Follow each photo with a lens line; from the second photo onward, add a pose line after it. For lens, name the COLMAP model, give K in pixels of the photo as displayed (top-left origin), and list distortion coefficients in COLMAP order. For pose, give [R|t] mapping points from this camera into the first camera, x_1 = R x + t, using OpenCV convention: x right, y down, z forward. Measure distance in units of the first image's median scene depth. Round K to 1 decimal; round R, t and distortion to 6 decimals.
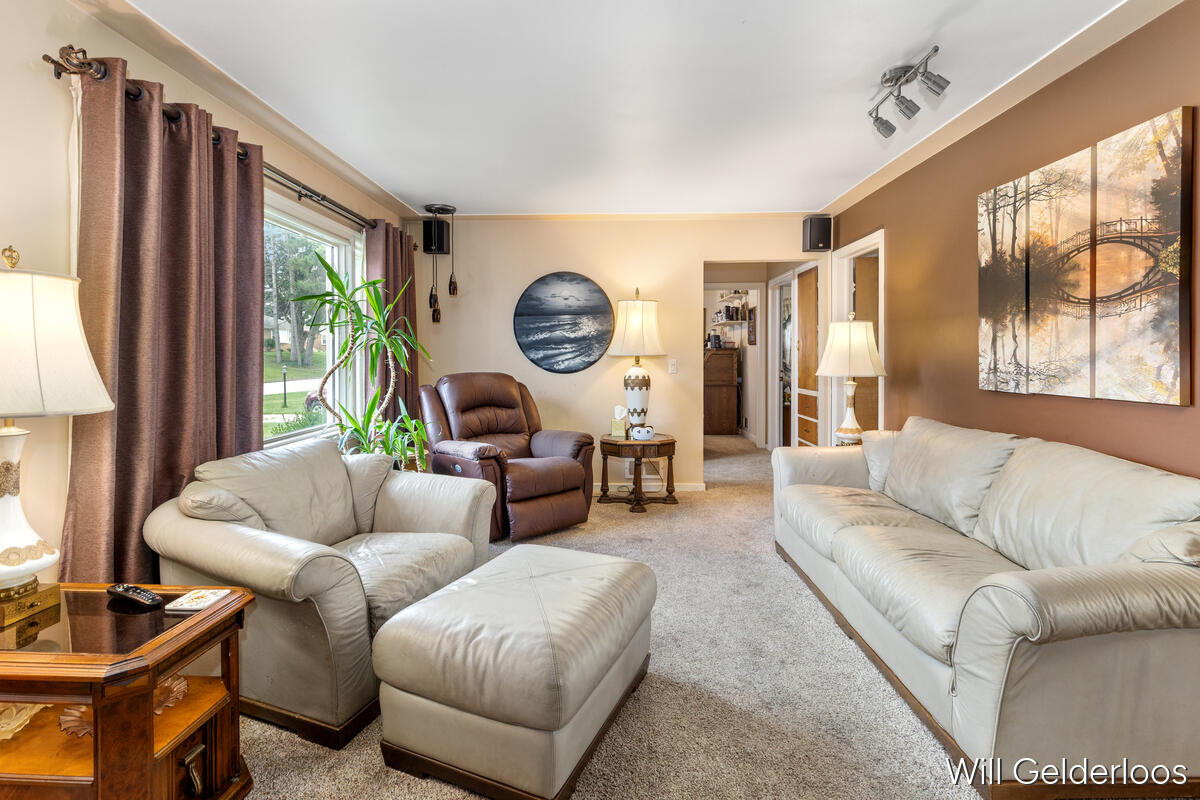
lens RADIAL K [[557.4, 0, 590.6], [0, 557.4, 360.6], [0, 0, 1]] dist [-0.005586, -0.000383]
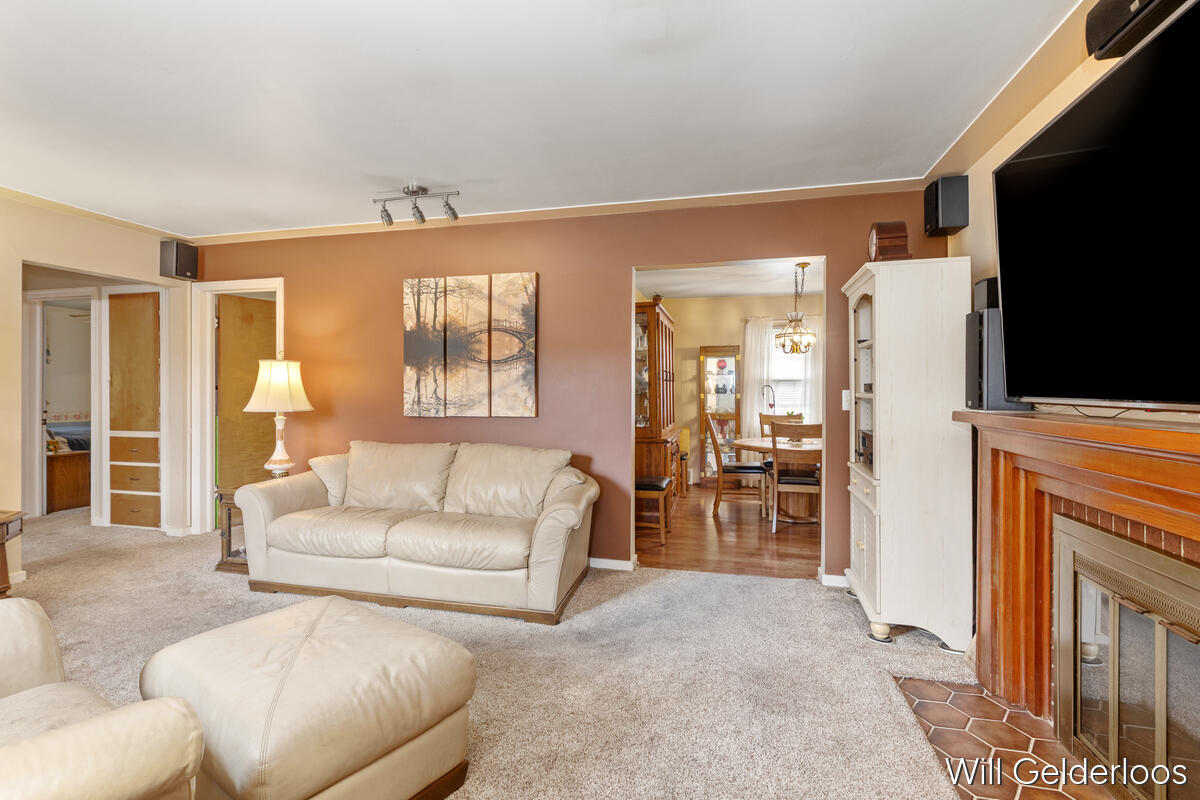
lens RADIAL K [[557.4, 0, 595.0], [0, 557.4, 395.8], [0, 0, 1]] dist [-0.005586, -0.000383]
pose [[0.206138, -0.006989, 0.978498, -0.625202], [0.006630, 0.999962, 0.005745, -0.005731], [-0.978501, 0.005303, 0.206176, 0.242826]]
